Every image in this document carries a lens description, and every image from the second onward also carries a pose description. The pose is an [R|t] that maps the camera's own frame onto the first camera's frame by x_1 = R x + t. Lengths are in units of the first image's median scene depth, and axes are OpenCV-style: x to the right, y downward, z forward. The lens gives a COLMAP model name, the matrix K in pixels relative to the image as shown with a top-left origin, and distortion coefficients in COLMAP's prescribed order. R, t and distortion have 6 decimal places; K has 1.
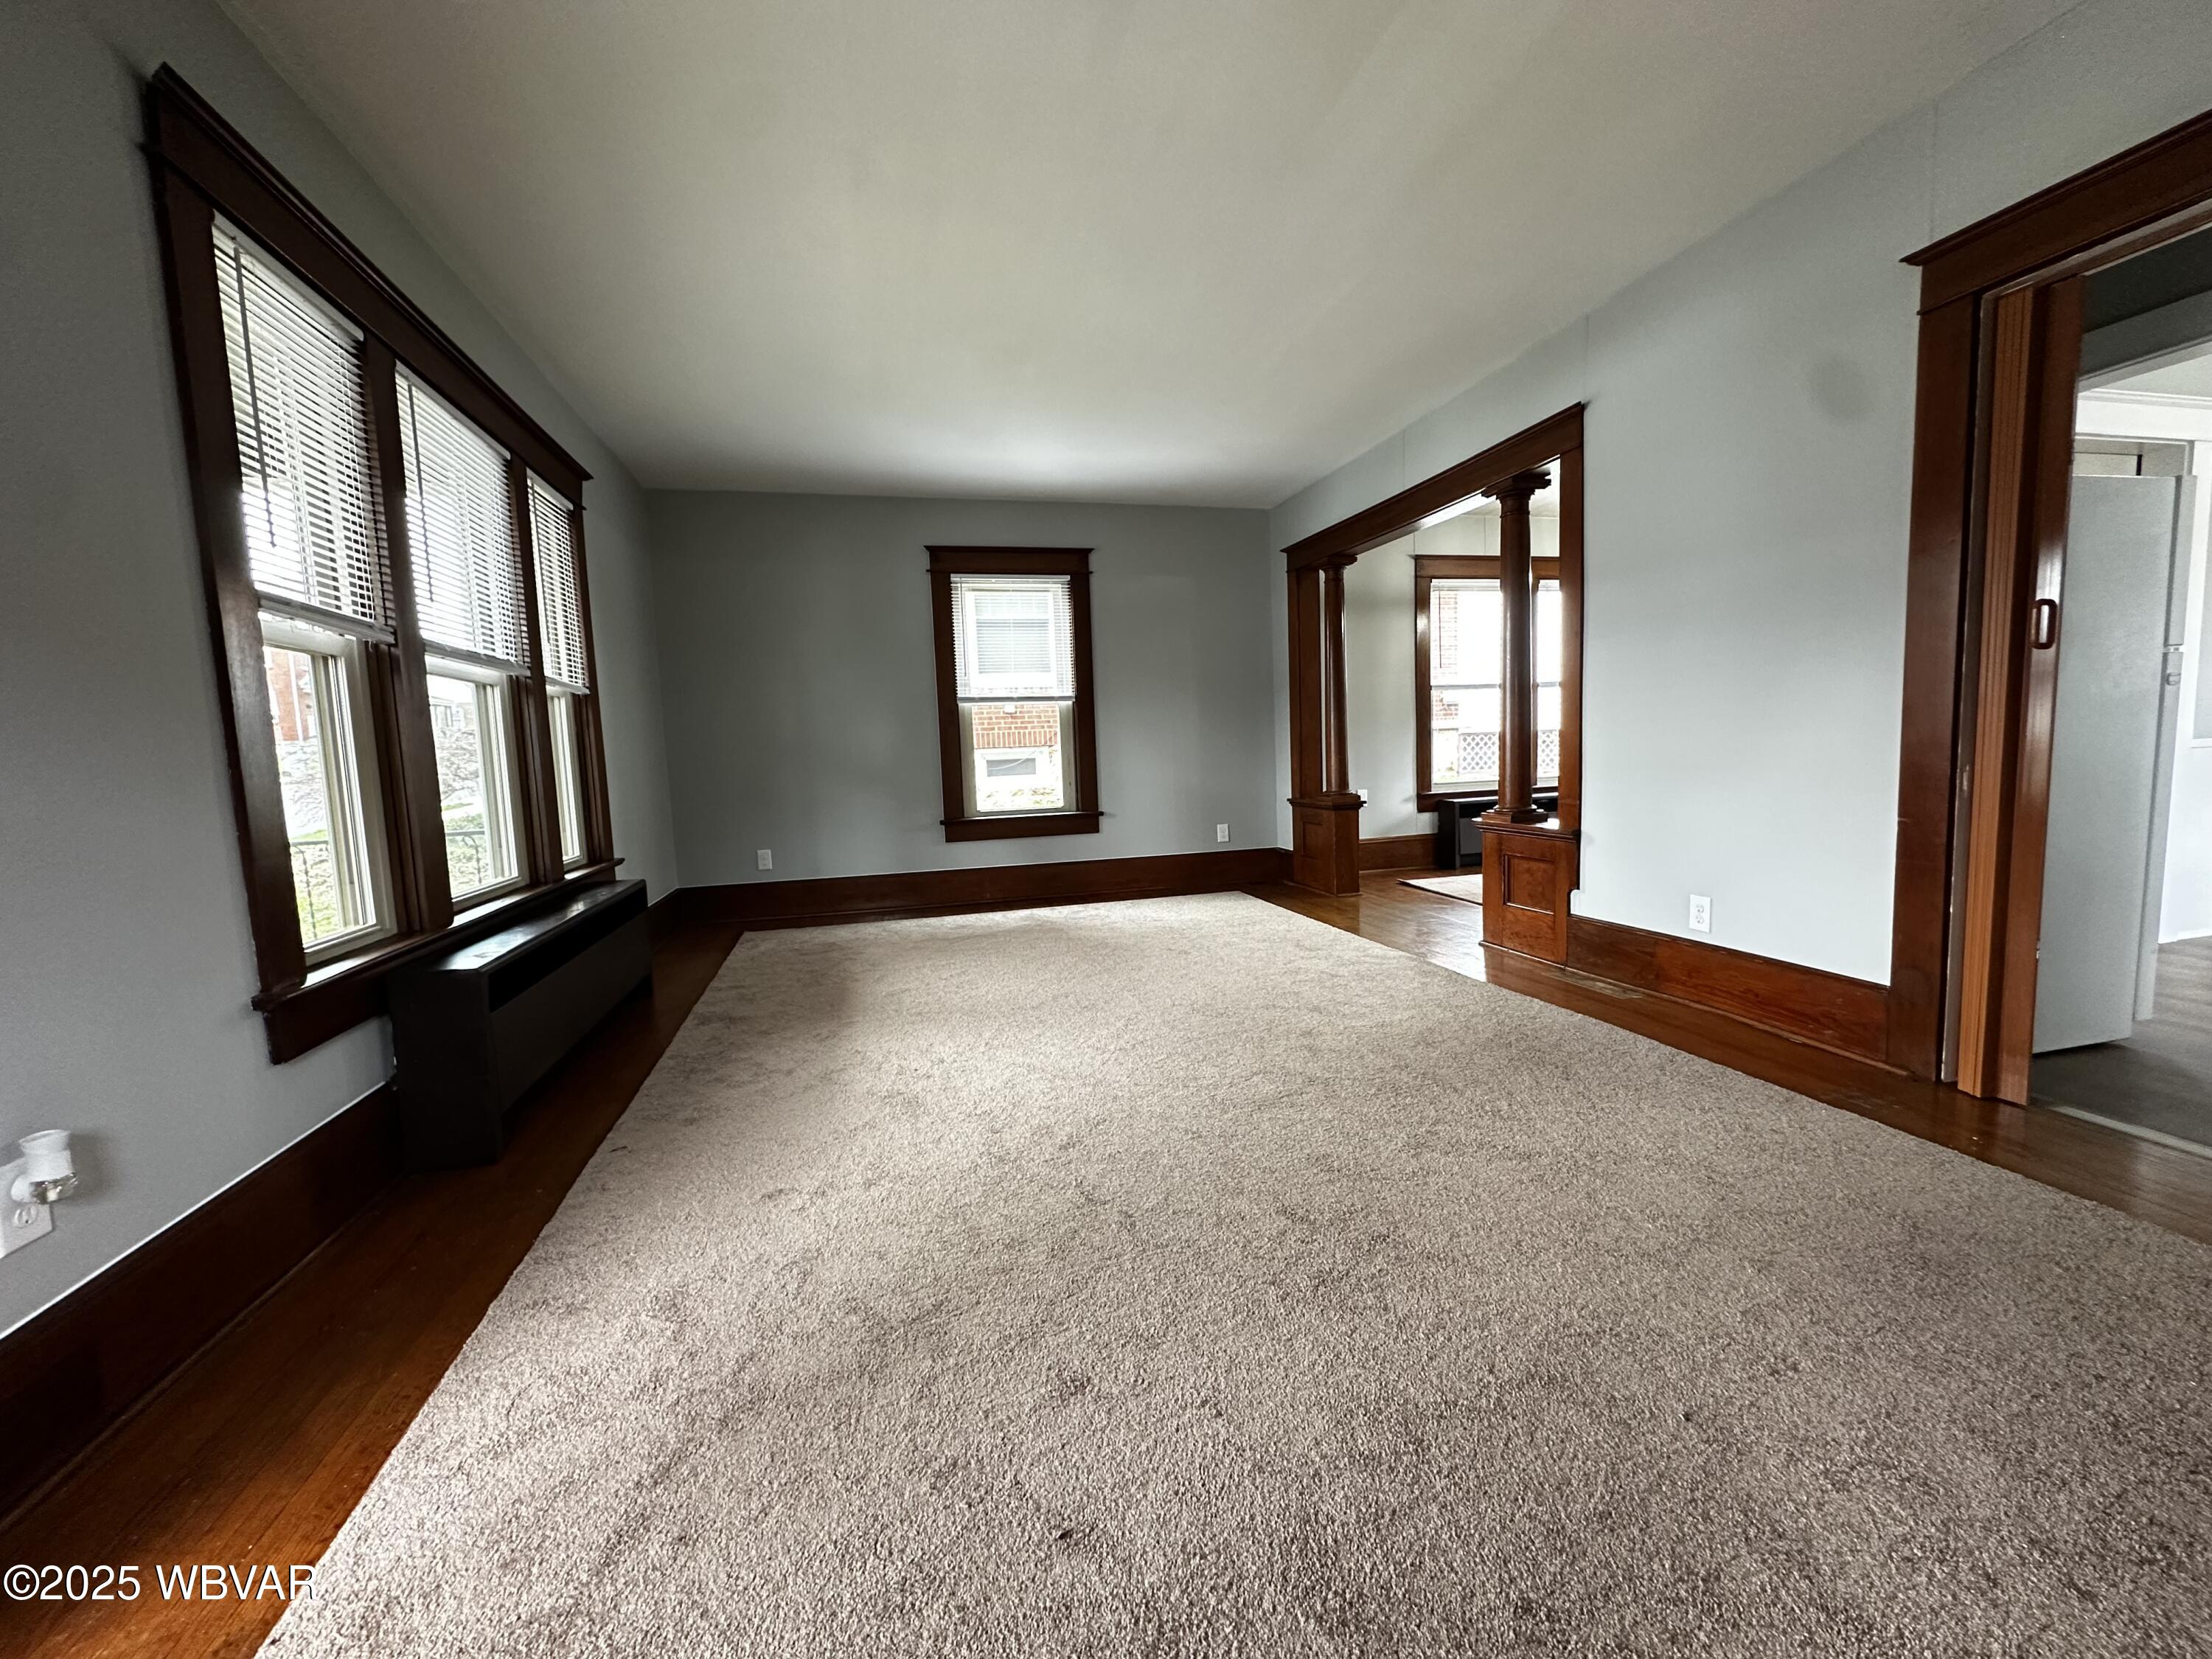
lens RADIAL K [[881.9, 0, 1106.0], [0, 881.9, 829.5], [0, 0, 1]] dist [-0.000556, 0.000016]
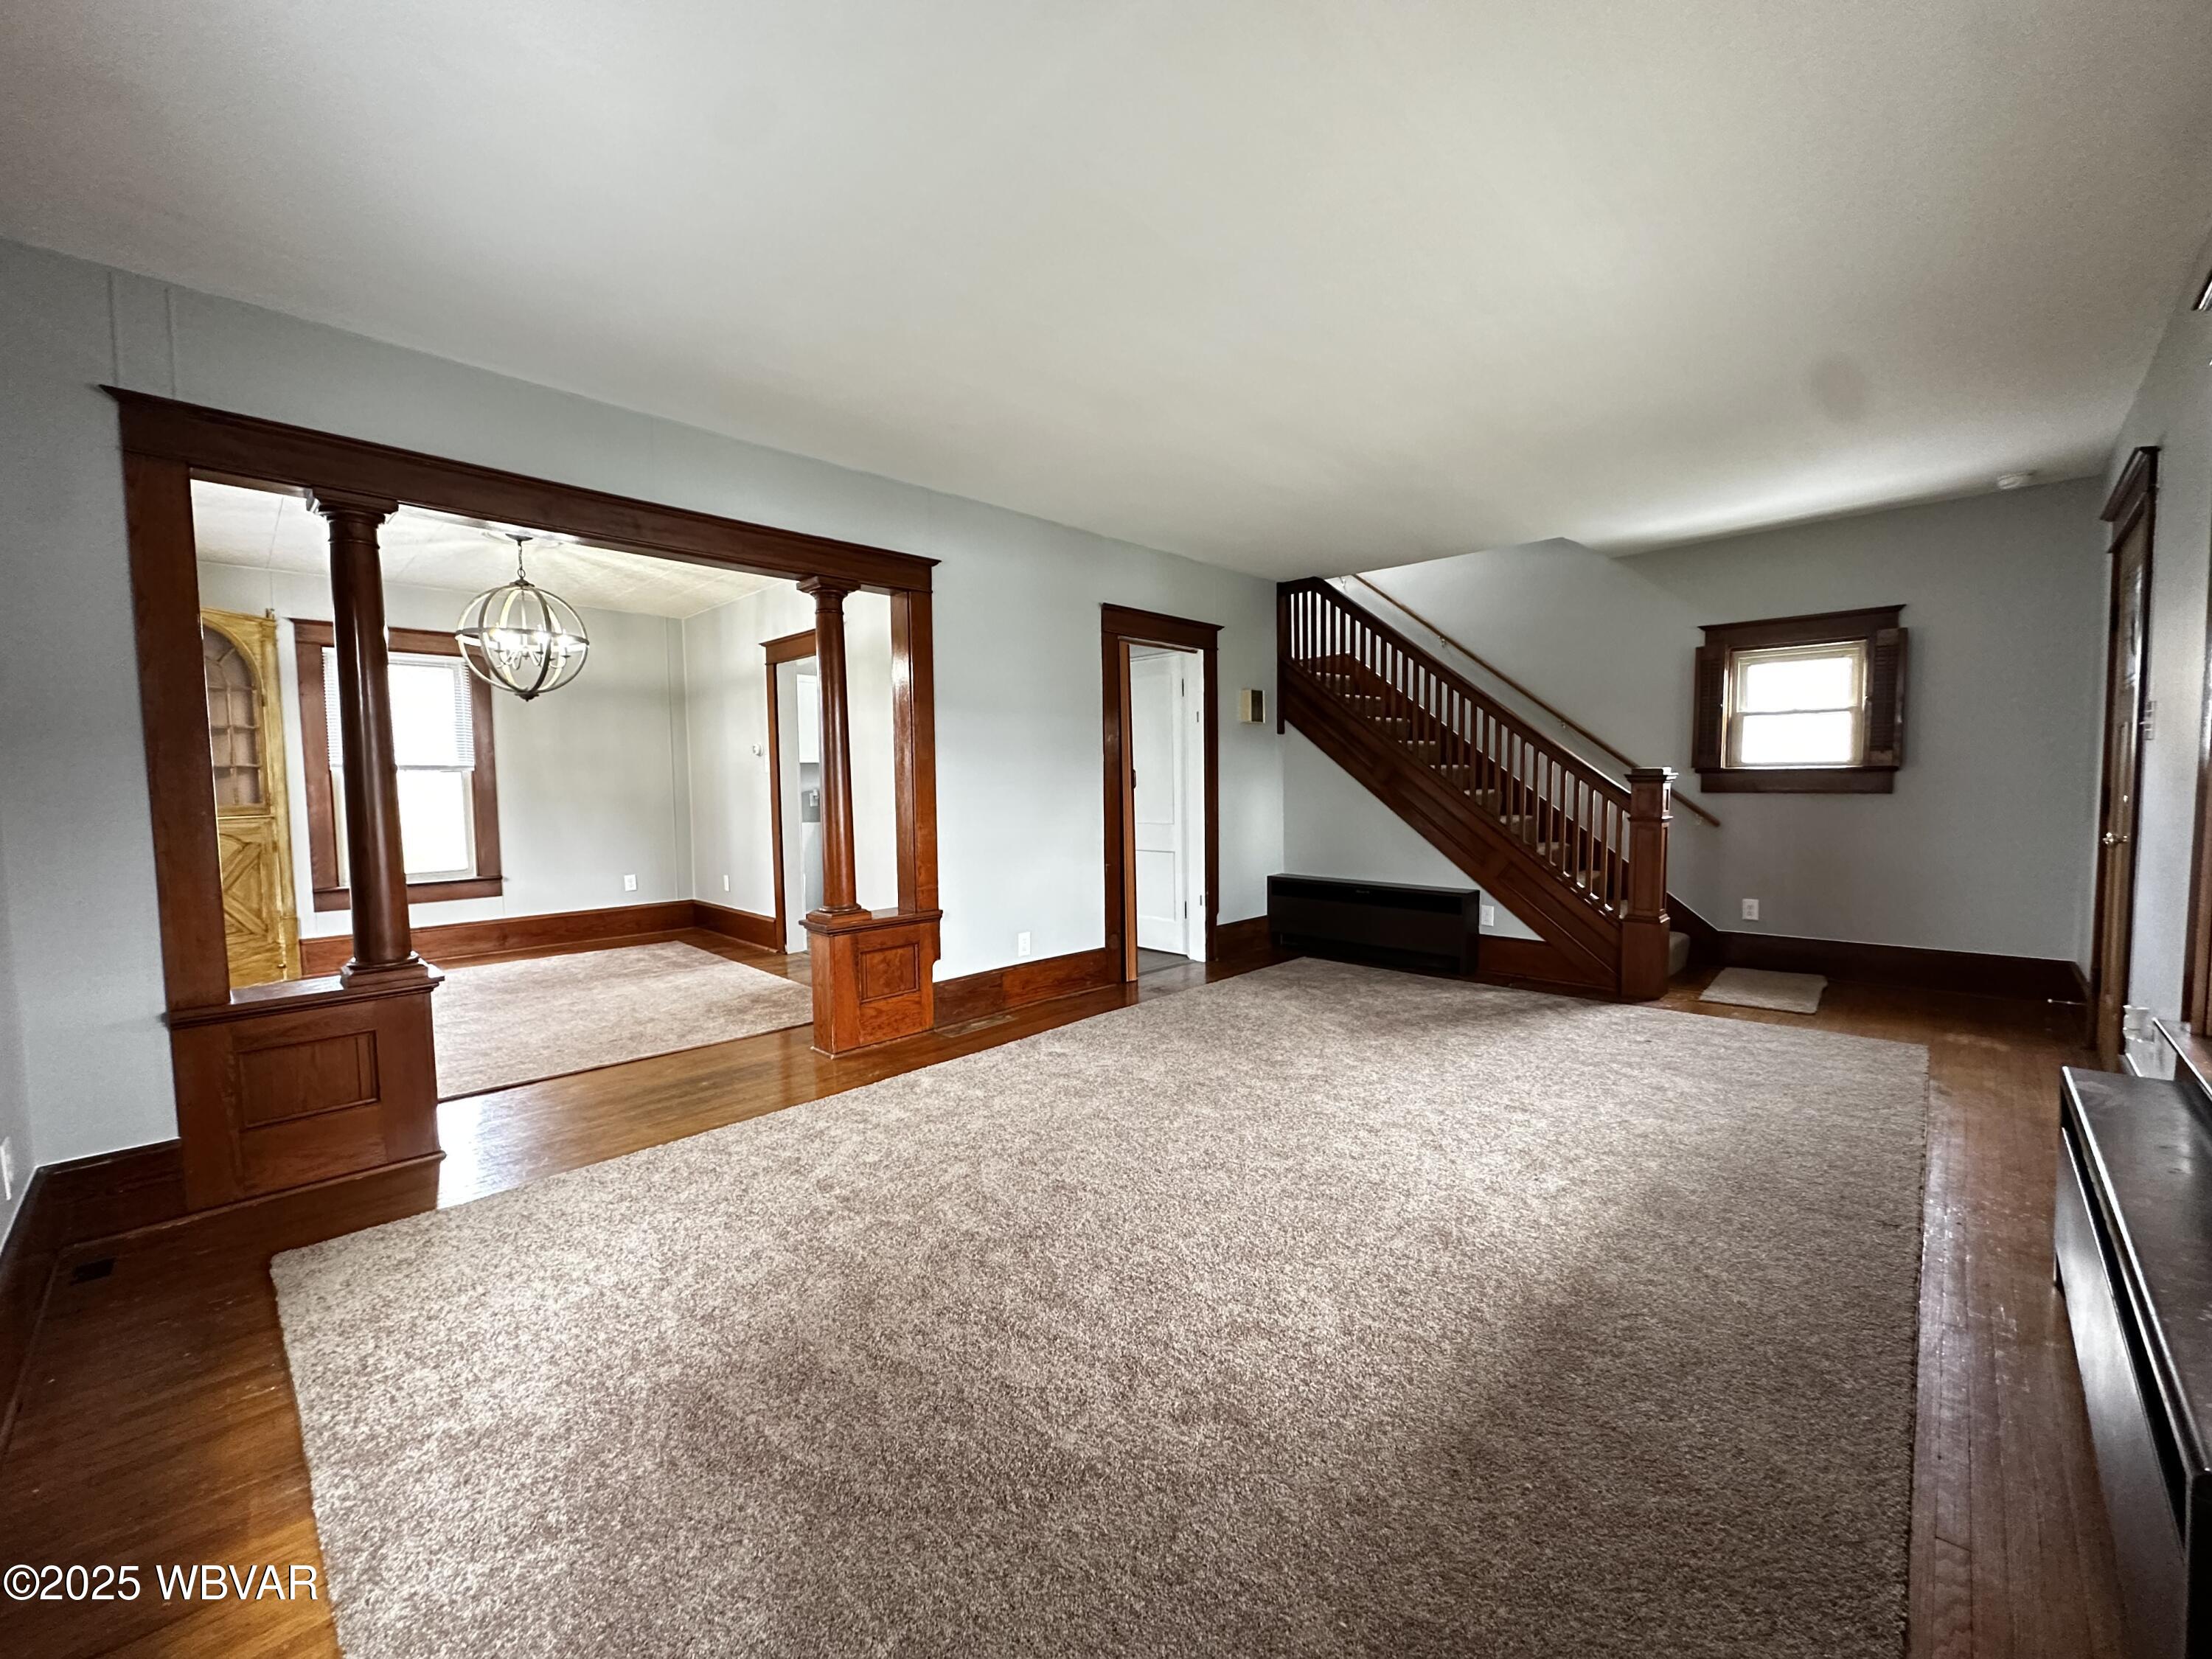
lens RADIAL K [[878.1, 0, 1106.0], [0, 878.1, 829.5], [0, 0, 1]] dist [-0.011155, -0.000110]
pose [[-0.535357, 0.003579, 0.844618, -0.606400], [0.105095, 0.992502, 0.062409, -0.161746], [-0.838062, 0.122176, -0.531719, 1.475069]]
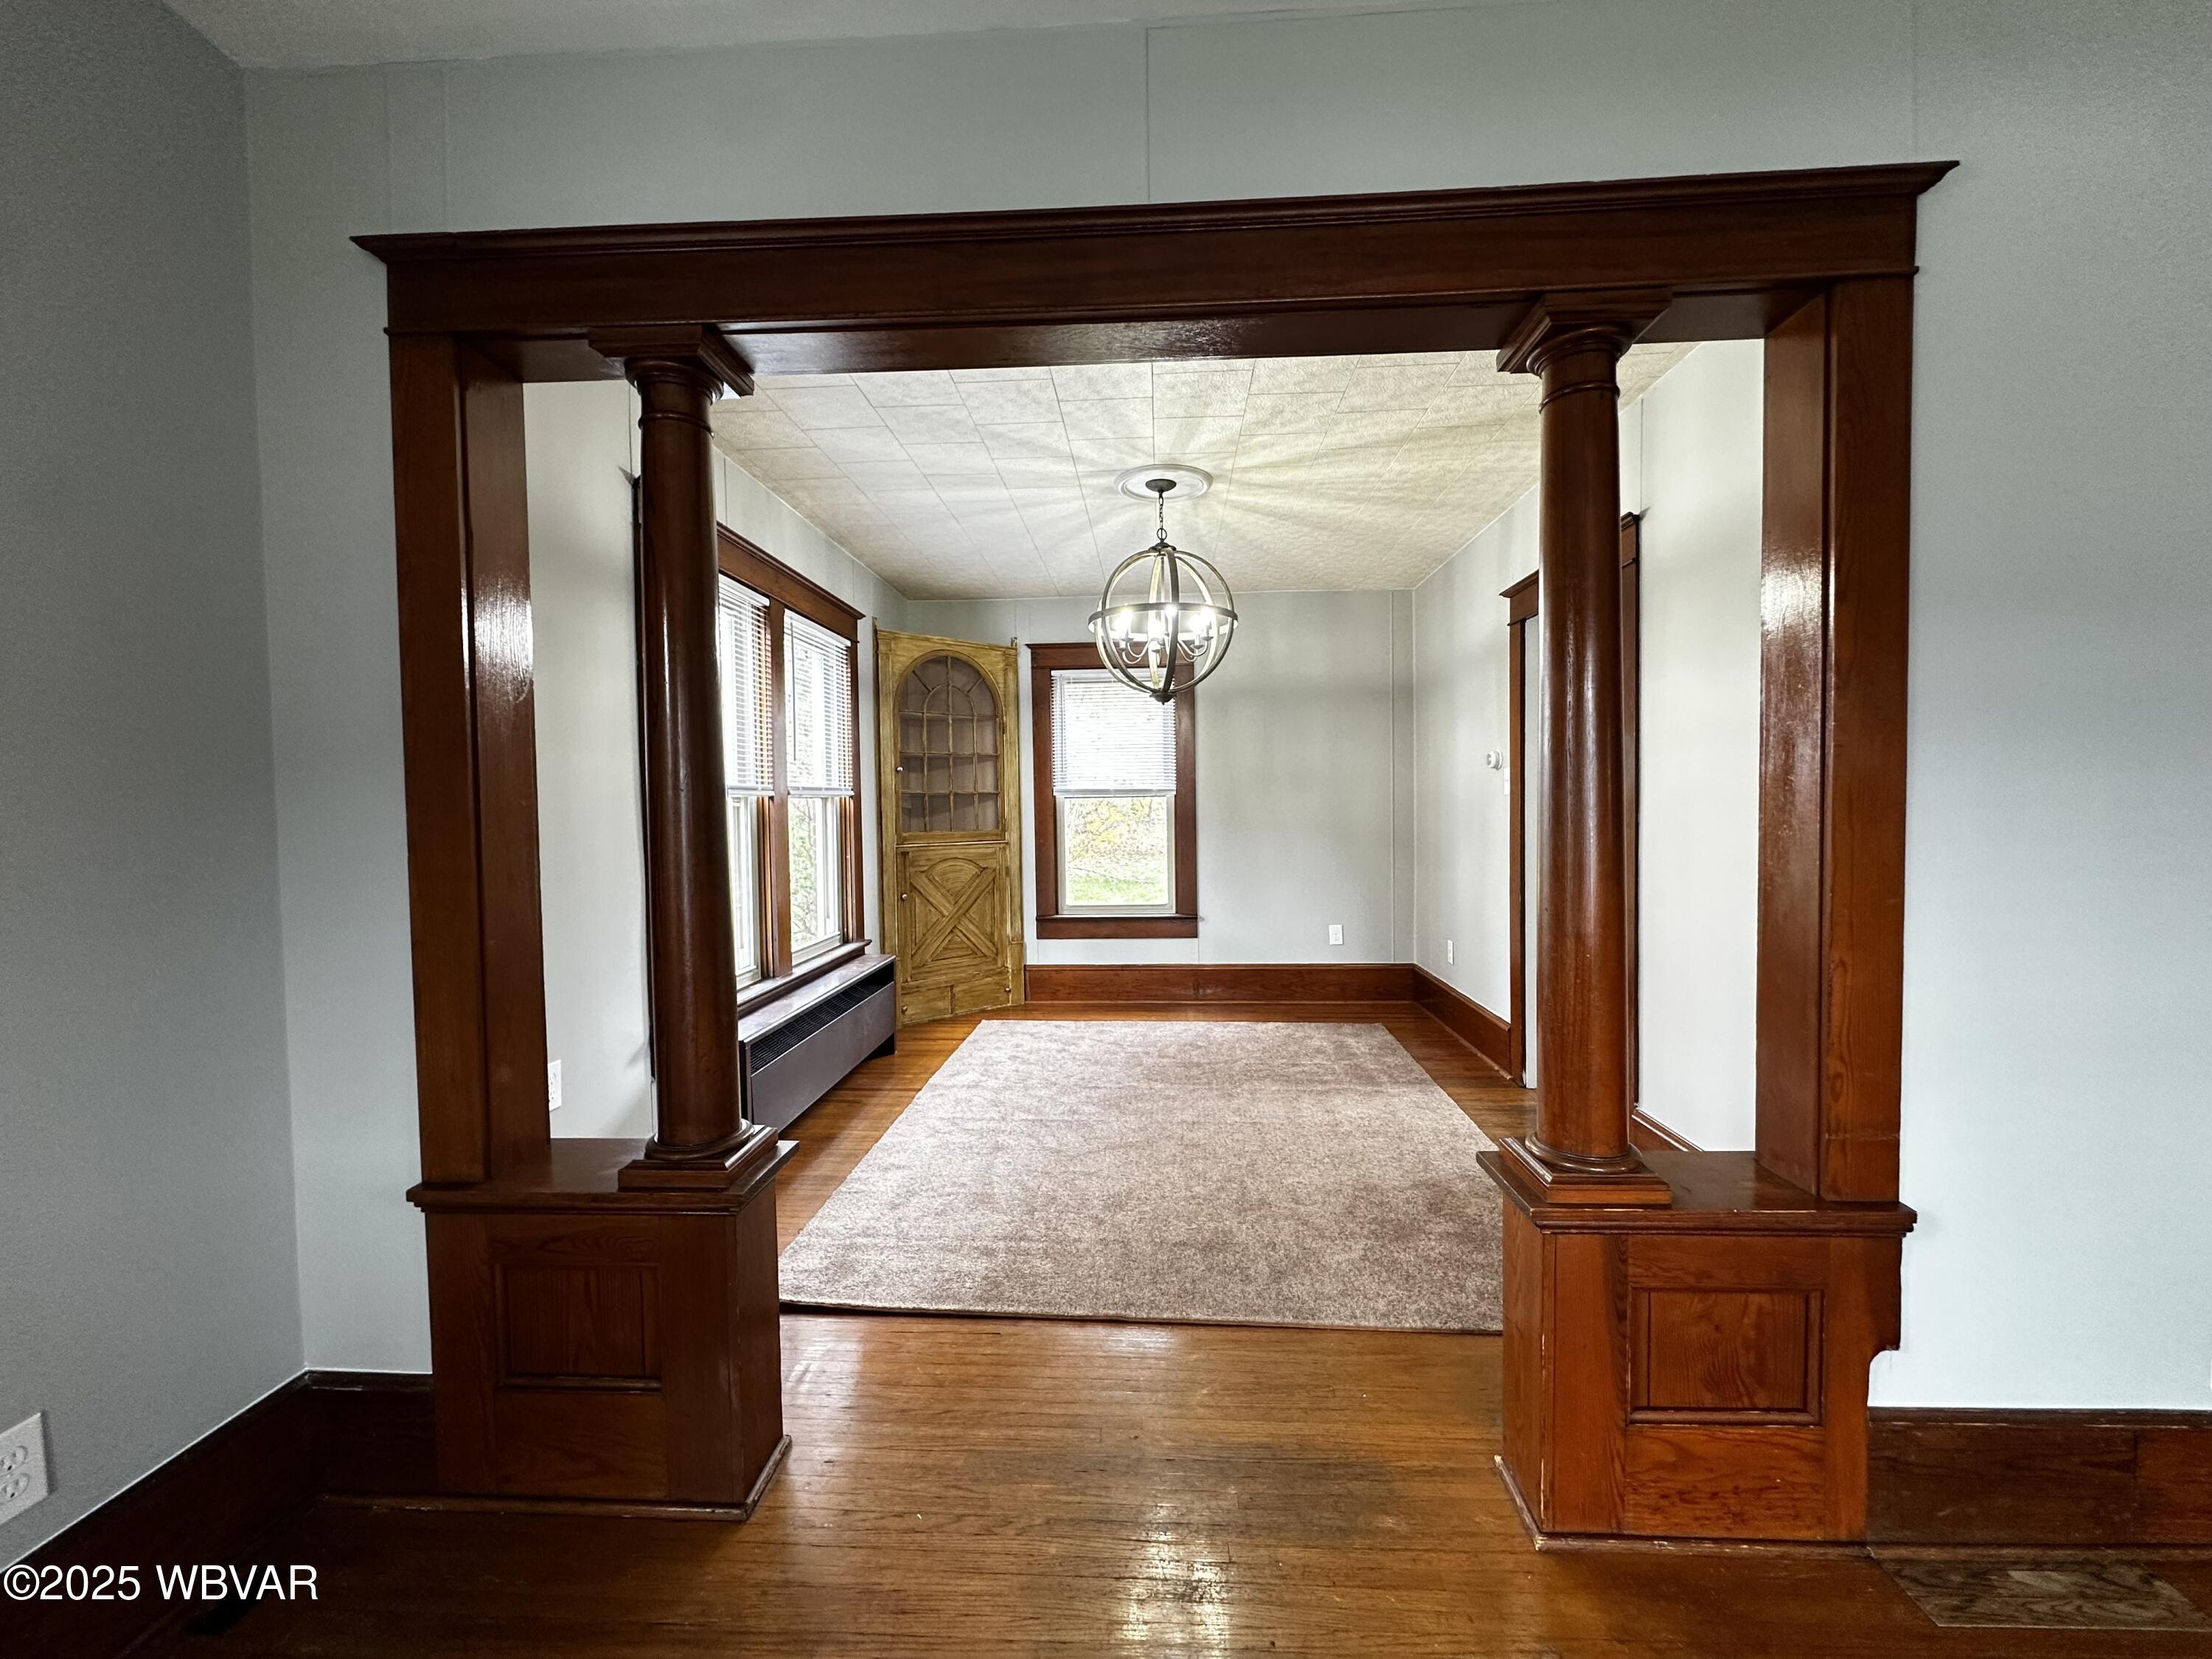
lens RADIAL K [[875.5, 0, 1114.1], [0, 875.5, 833.4], [0, 0, 1]] dist [-0.002534, -0.000304]
pose [[0.282982, 0.010173, 0.959071, 0.046097], [0.079686, 0.996237, -0.034080, -0.190589], [-0.955809, 0.086069, 0.281107, 1.258855]]
